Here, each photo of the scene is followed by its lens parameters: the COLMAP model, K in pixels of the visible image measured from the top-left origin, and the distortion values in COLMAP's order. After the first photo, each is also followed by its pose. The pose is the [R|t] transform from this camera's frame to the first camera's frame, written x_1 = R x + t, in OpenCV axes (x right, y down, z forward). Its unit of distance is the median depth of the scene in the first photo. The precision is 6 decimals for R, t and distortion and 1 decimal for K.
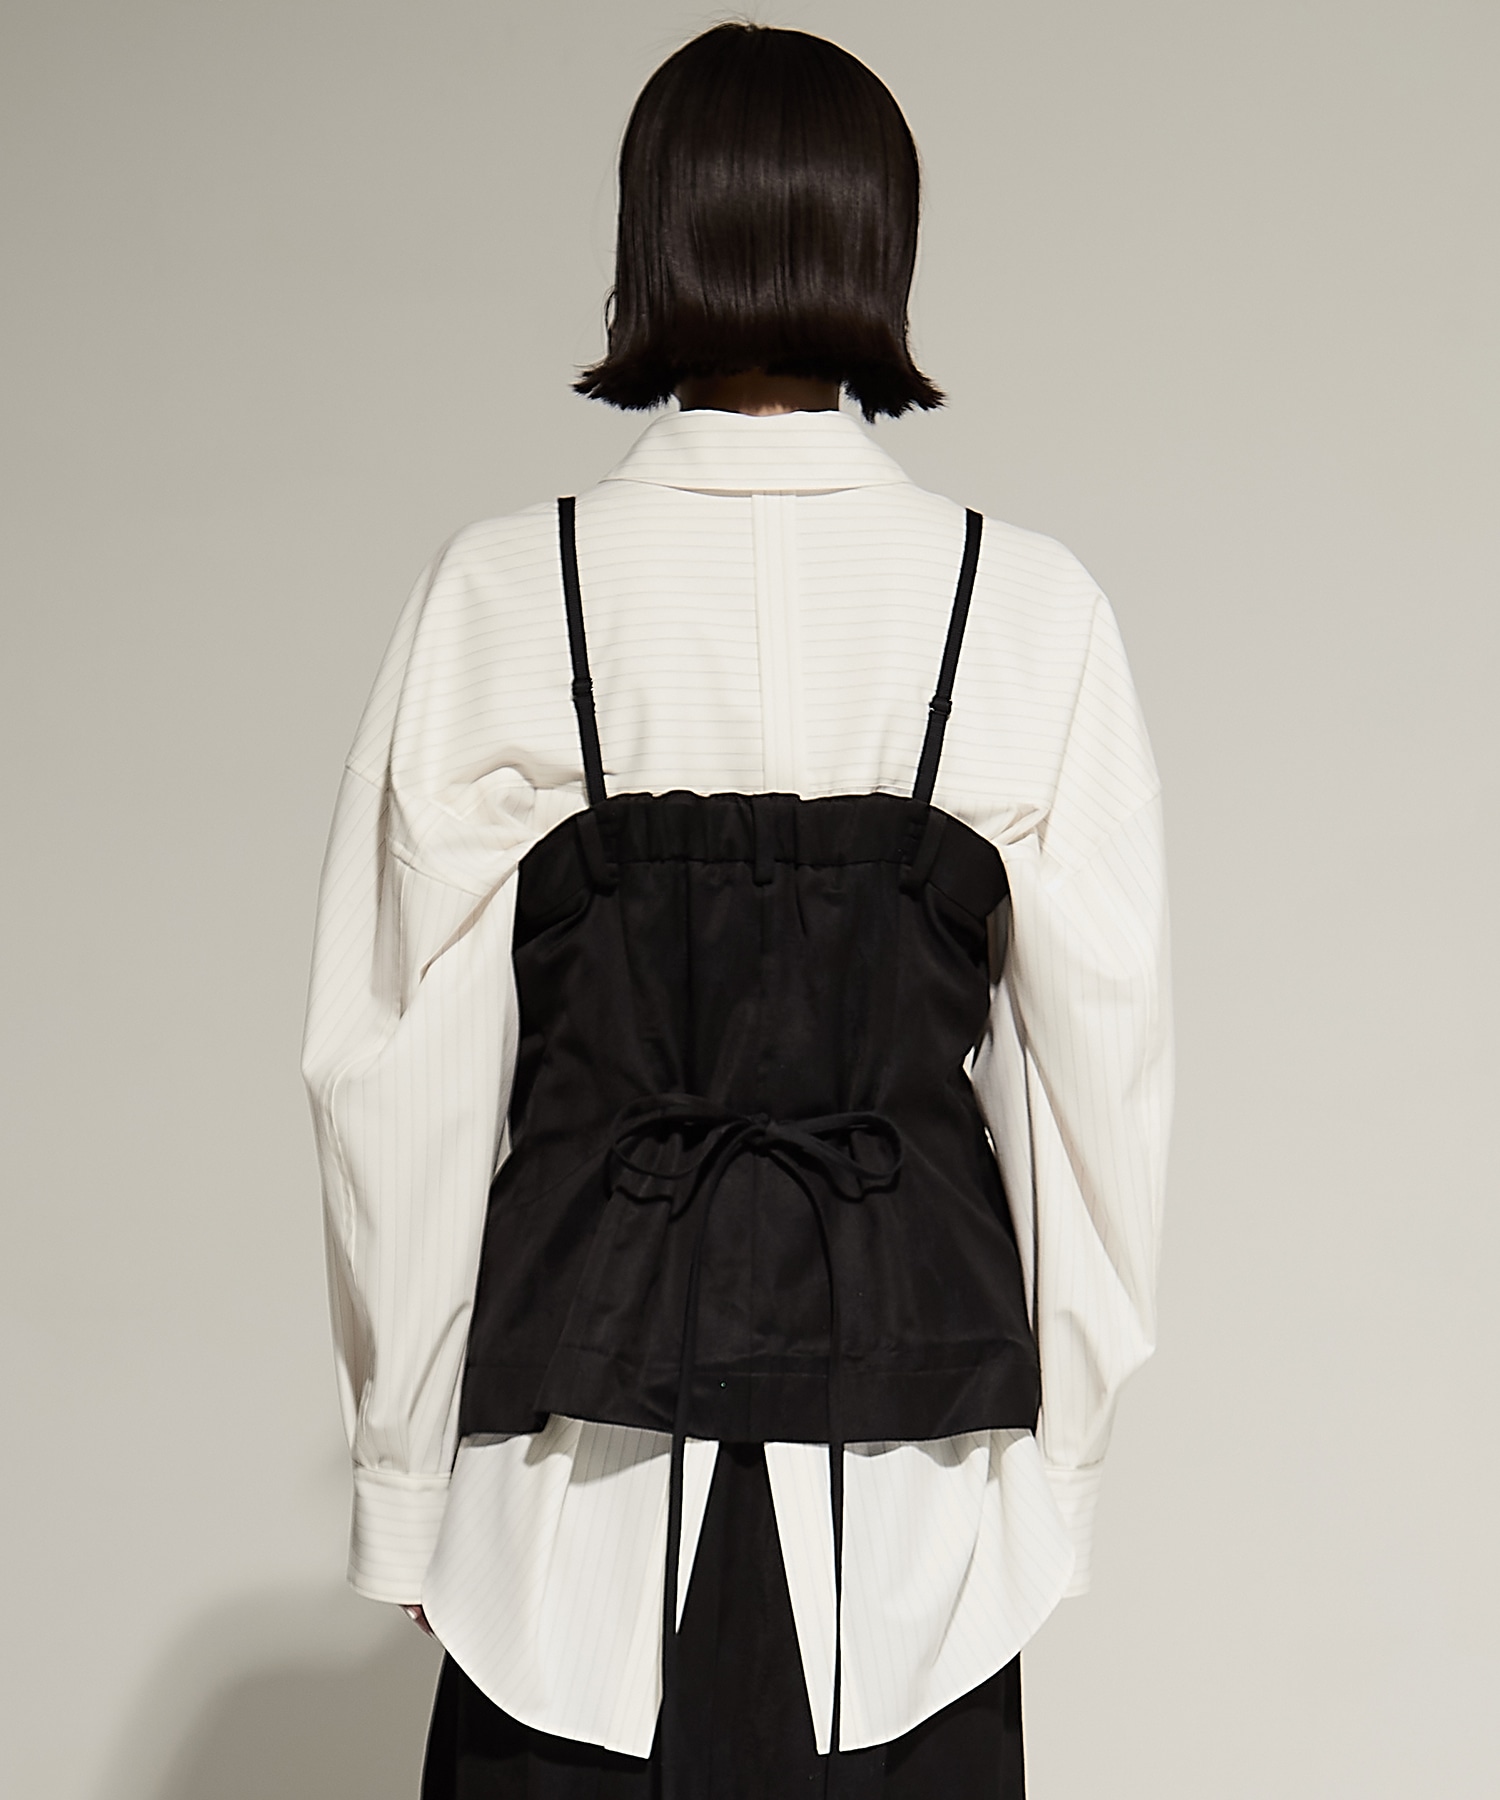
lens RADIAL K [[3390.1, 0, 750.4], [0, 3390.1, 974.9], [0, 0, 1]] dist [-0.079135, -0.291308]
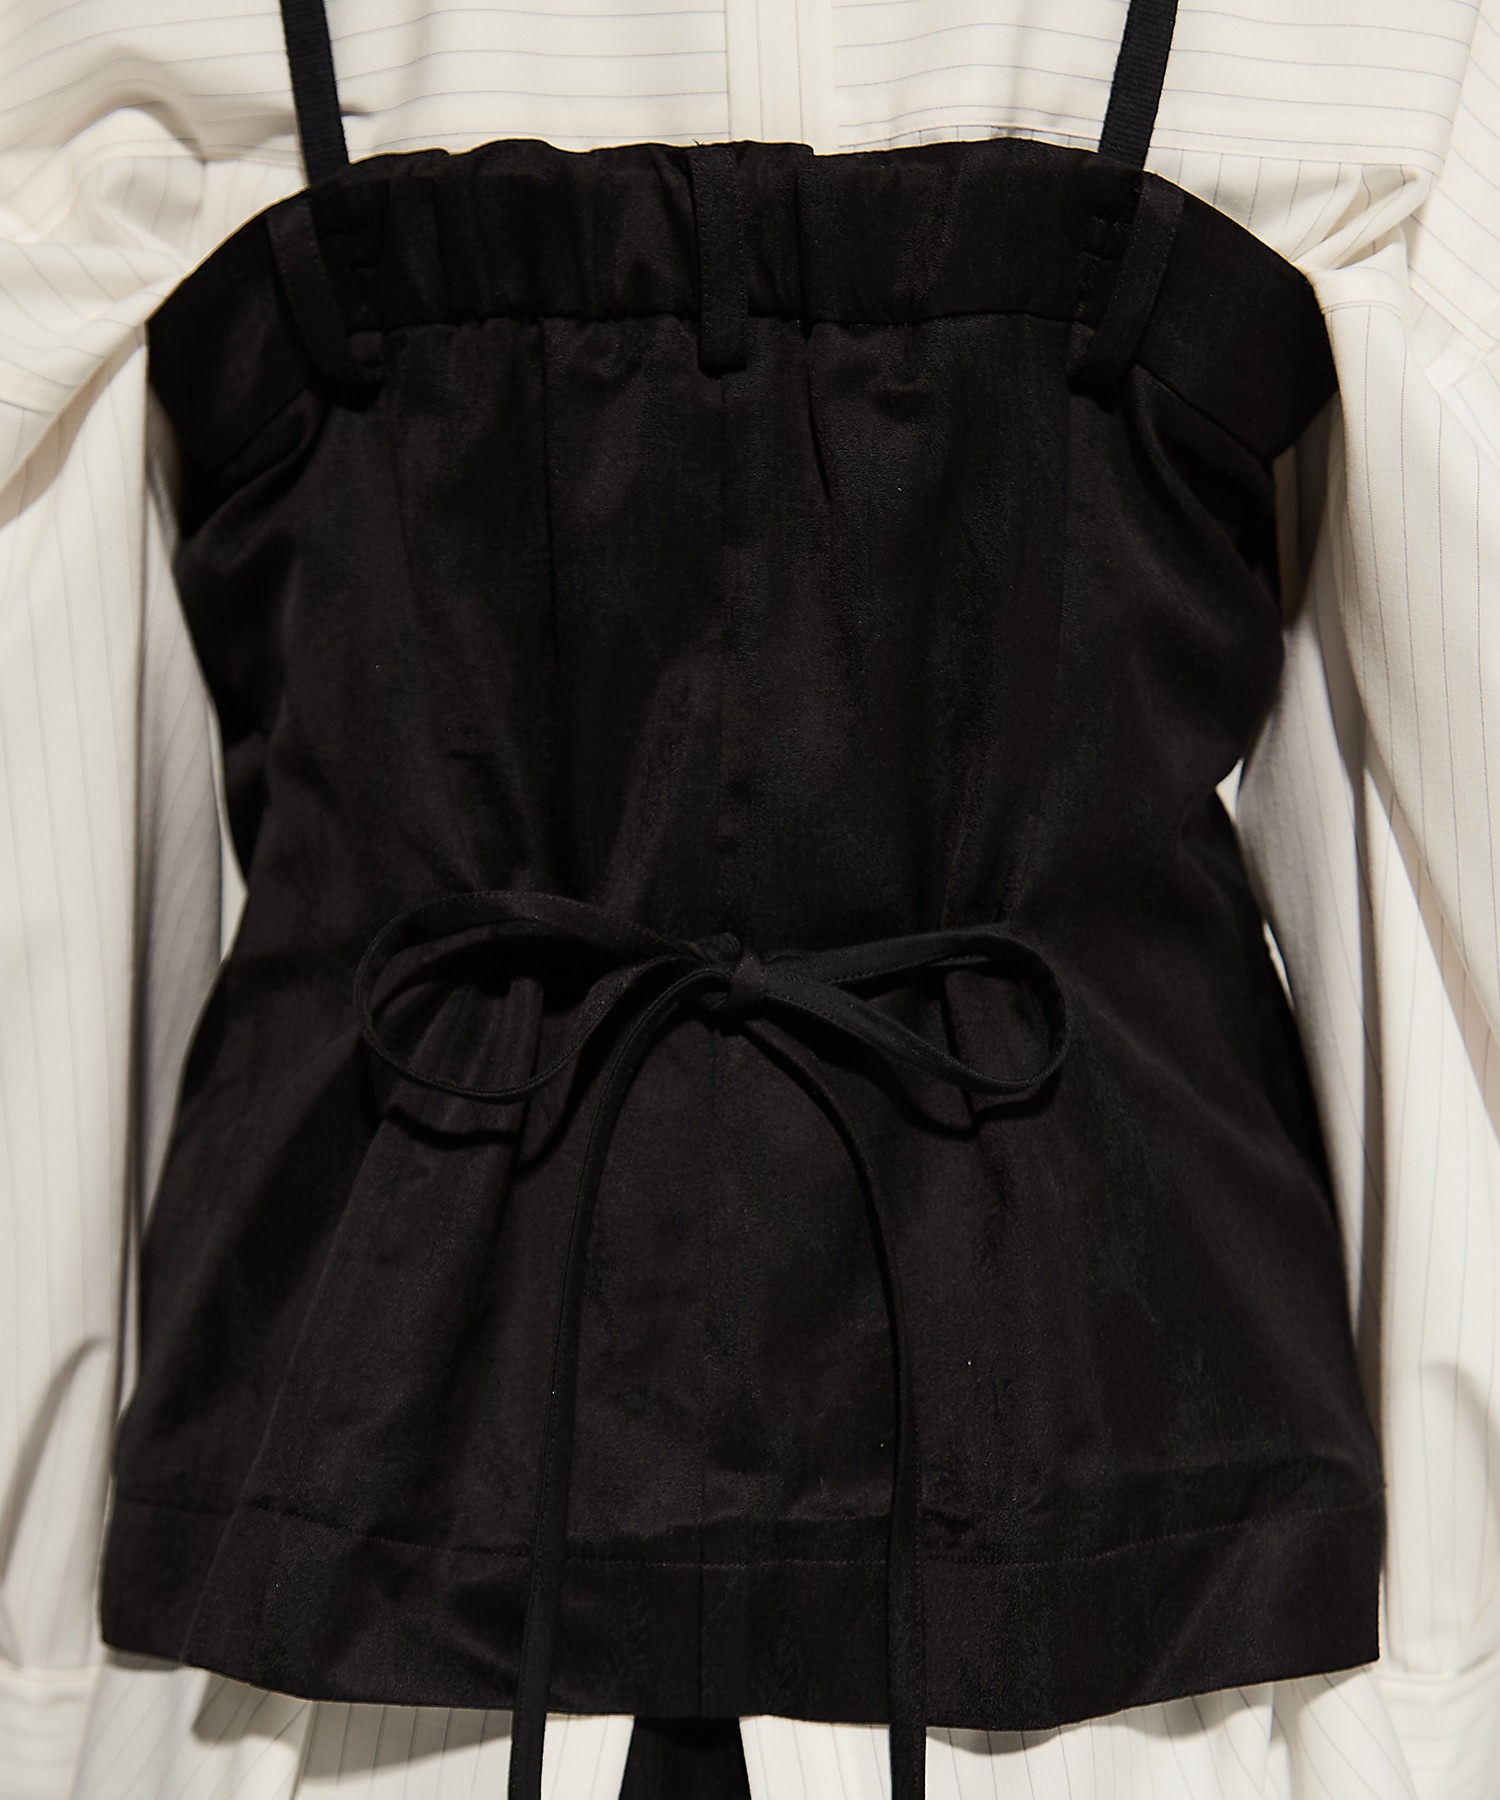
lens RADIAL K [[3390.1, 0, 750.4], [0, 3390.1, 974.9], [0, 0, 1]] dist [-0.079135, -0.291308]
pose [[0.997454, -0.001922, -0.071287, 0.035509], [0.010217, 0.993176, 0.116178, -0.002012], [0.070577, -0.116611, 0.990667, 0.589021]]
